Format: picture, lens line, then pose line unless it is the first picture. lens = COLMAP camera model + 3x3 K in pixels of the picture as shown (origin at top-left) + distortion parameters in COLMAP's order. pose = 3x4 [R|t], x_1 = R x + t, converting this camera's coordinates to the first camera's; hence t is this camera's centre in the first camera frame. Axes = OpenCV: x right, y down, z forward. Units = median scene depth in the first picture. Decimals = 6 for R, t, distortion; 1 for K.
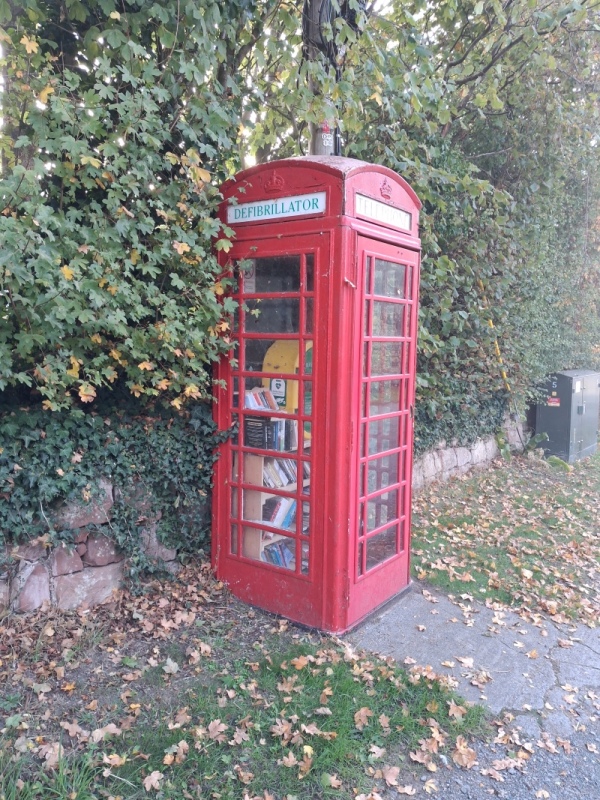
lens RADIAL K [[622.4, 0, 295.6], [0, 622.4, 396.7], [0, 0, 1]] dist [0.013707, -0.012206]
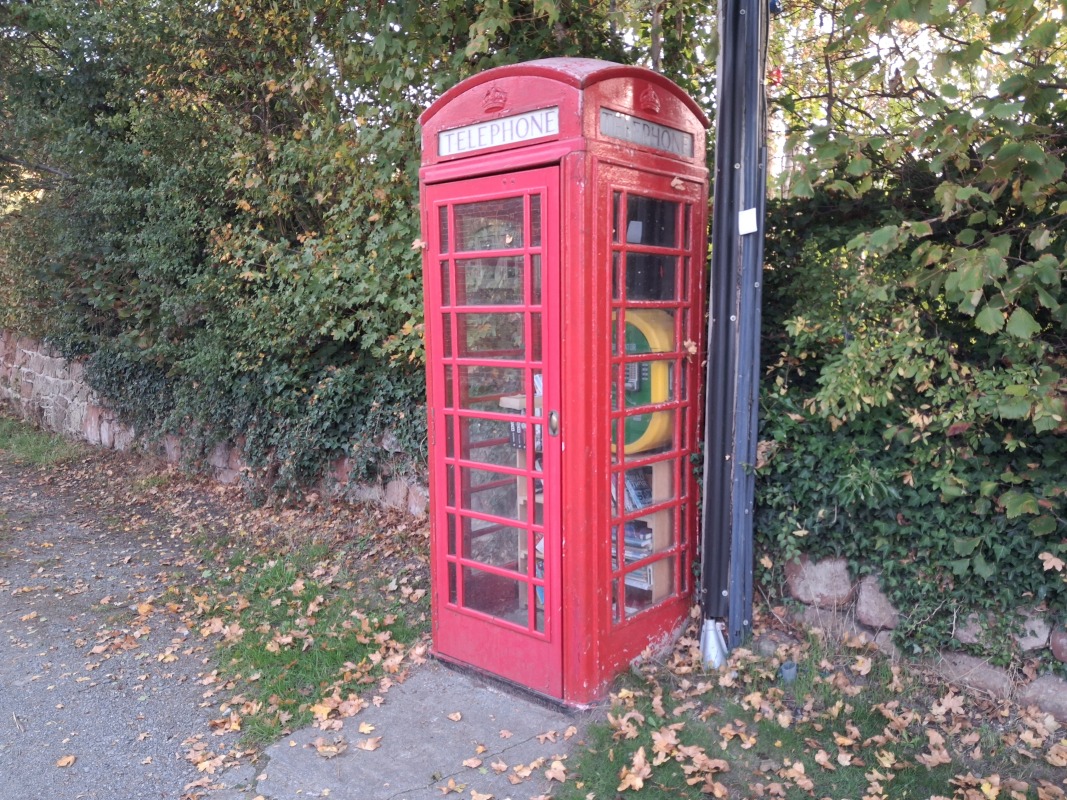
lens RADIAL K [[830.2, 0, 514.7], [0, 830.2, 397.0], [0, 0, 1]] dist [0.013707, -0.012206]
pose [[-0.095193, 0.096239, -0.990796, 1.115179], [-0.086668, 0.990735, 0.104560, -0.096179], [0.991679, 0.095824, -0.085970, 1.133603]]
